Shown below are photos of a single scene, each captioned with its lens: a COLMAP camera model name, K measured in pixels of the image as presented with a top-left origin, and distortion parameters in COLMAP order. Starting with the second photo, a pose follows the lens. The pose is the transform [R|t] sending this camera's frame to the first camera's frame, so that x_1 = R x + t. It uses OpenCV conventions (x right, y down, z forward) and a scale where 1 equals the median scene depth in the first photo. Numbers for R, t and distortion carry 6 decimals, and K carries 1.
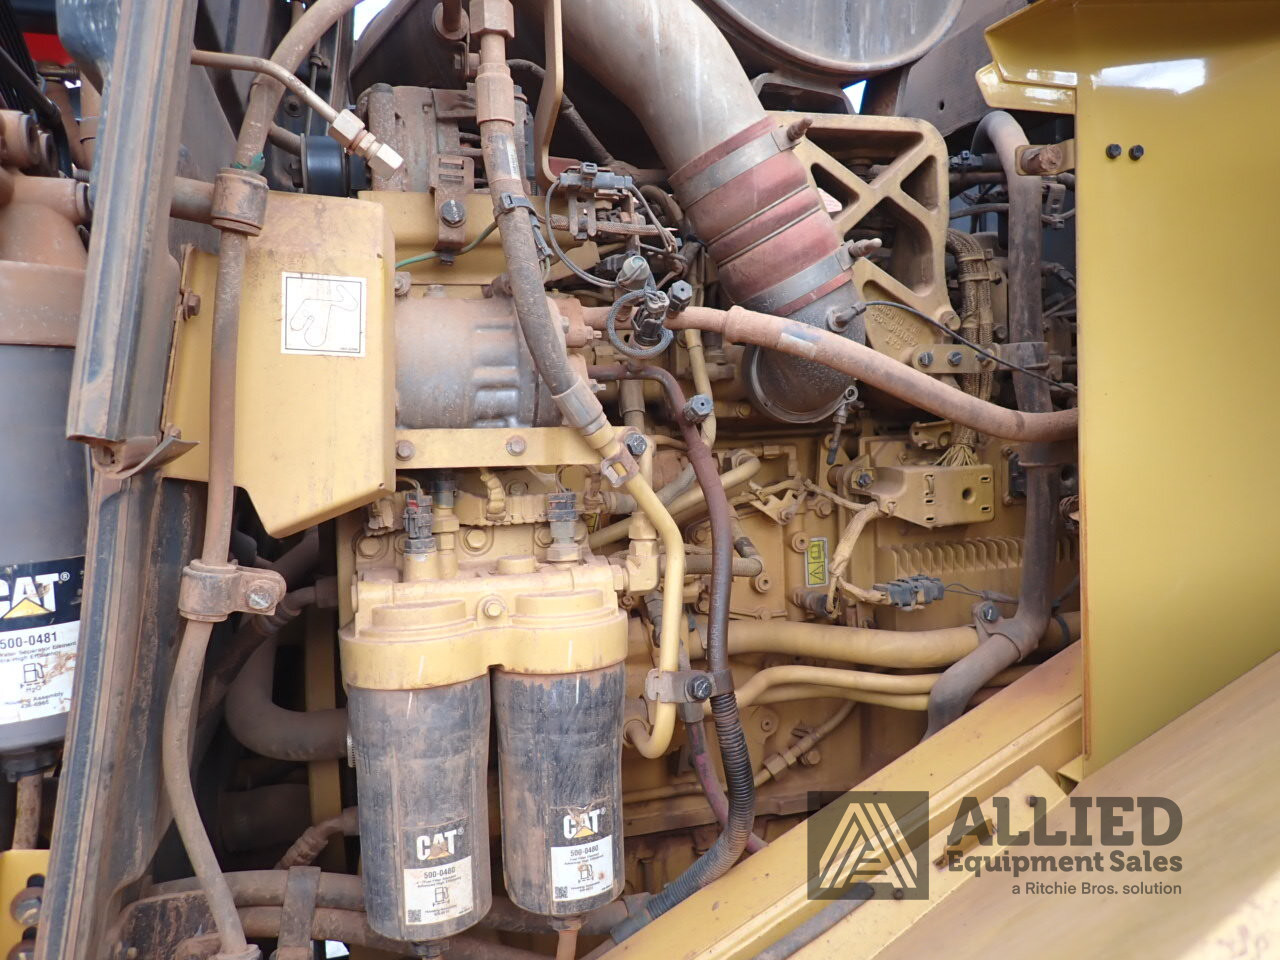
lens RADIAL K [[949.4, 0, 638.4], [0, 949.4, 483.5], [0, 0, 1]] dist [0.010777, -0.015553]
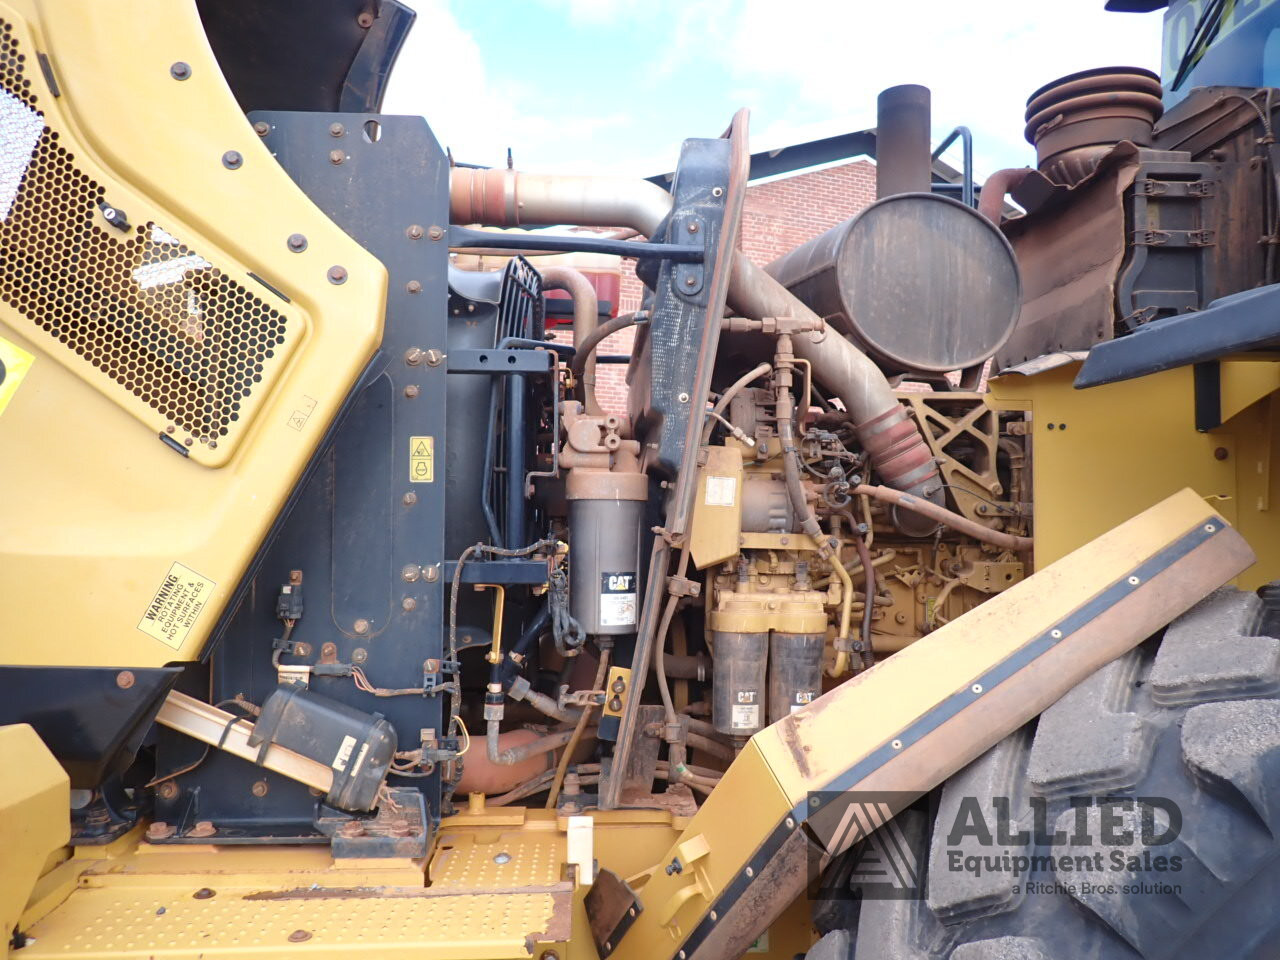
lens RADIAL K [[949.4, 0, 631.6], [0, 949.4, 490.6], [0, 0, 1]] dist [0.010777, -0.015553]
pose [[0.970744, 0.038204, -0.237057, 0.064142], [-0.059691, 0.994665, -0.084132, 0.058442], [0.232579, 0.095821, 0.967846, -1.426725]]
